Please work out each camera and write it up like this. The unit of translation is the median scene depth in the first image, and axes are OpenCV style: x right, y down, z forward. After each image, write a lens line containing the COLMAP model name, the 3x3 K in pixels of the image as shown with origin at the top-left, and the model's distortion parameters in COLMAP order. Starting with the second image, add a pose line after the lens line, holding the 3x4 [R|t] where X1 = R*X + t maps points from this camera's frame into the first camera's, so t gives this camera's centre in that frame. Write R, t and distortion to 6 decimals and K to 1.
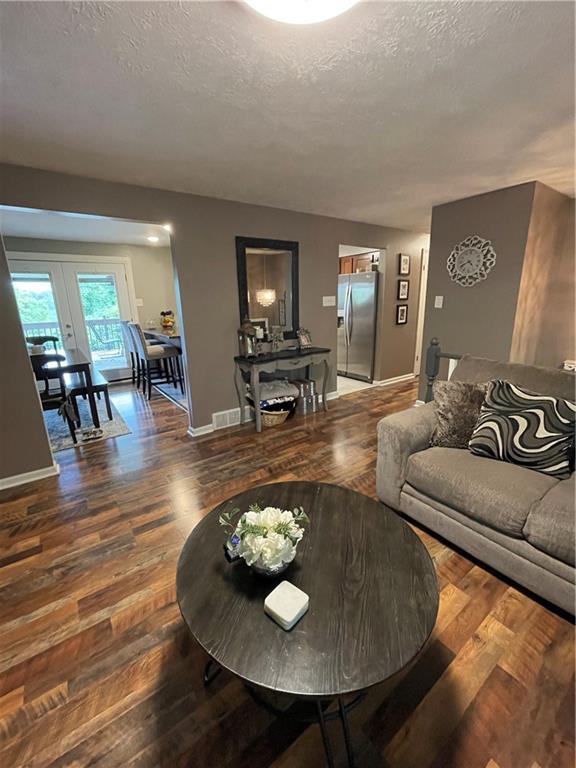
lens RADIAL K [[312.6, 0, 273.6], [0, 312.6, 382.2], [0, 0, 1]] dist [-0.001130, -0.000197]
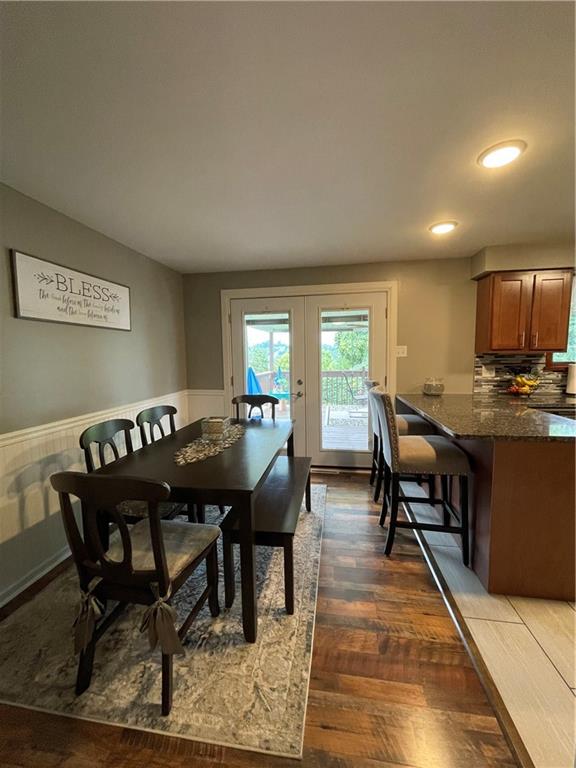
lens RADIAL K [[309.7, 0, 288.6], [0, 309.7, 381.5], [0, 0, 1]] dist [-0.002201, 0.000313]
pose [[0.723113, 0.075552, -0.686586, -0.178091], [-0.181262, 0.979920, -0.083076, -0.111826], [0.666522, 0.184525, 0.722287, 0.446264]]
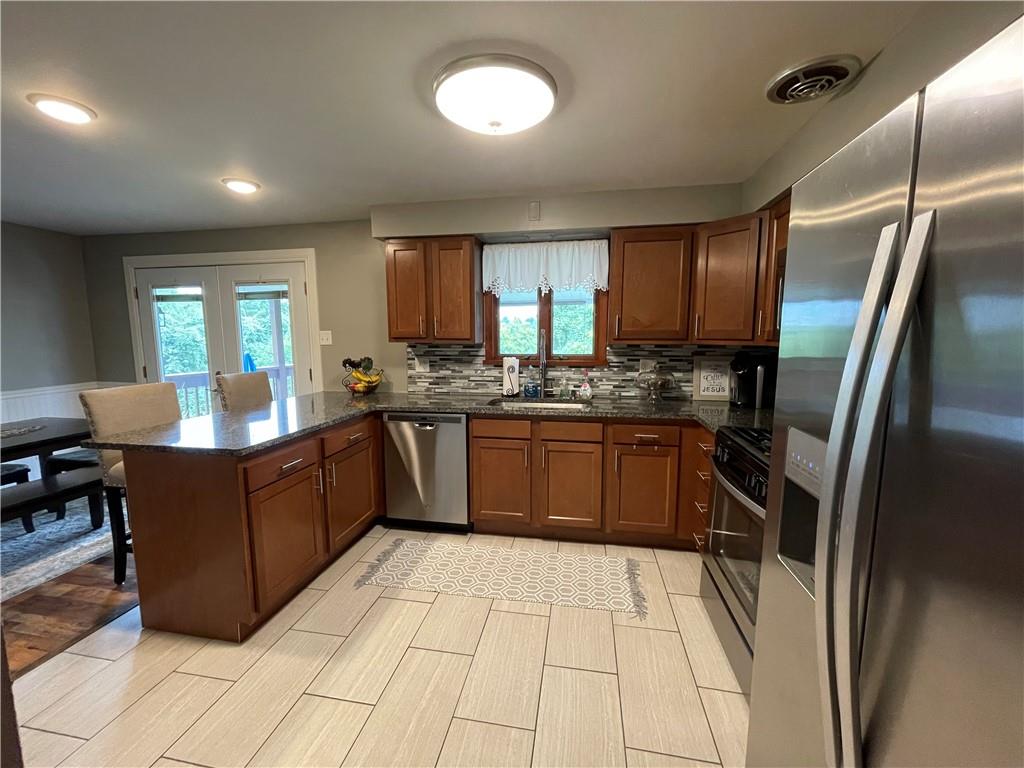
lens RADIAL K [[416.8, 0, 512.0], [0, 416.8, 384.0], [0, 0, 1]] dist [-0.001130, -0.000197]
pose [[0.703041, 0.108044, -0.702894, 0.245792], [-0.197261, 0.979234, -0.046781, -0.222978], [0.683243, 0.171542, 0.709755, 0.792055]]
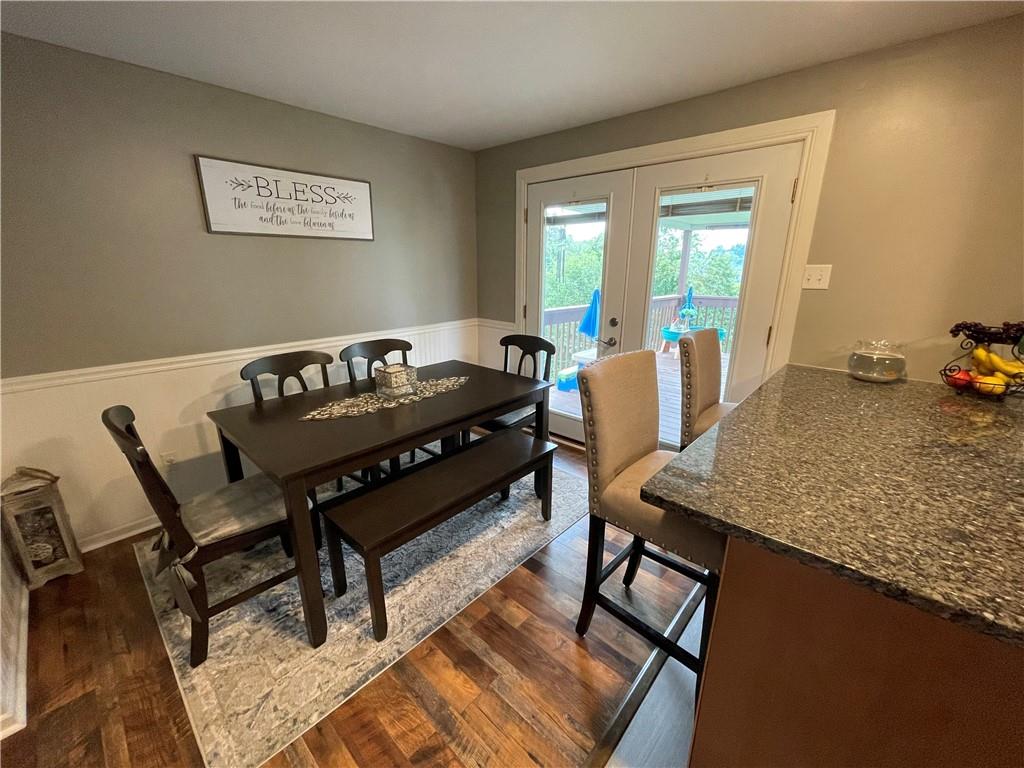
lens RADIAL K [[413.0, 0, 508.7], [0, 413.0, 384.5], [0, 0, 1]] dist [-0.002201, 0.000313]
pose [[0.219270, 0.301391, -0.927946, -0.119044], [-0.256458, 0.935451, 0.243228, -0.191622], [0.941355, 0.184646, 0.282411, 0.681963]]
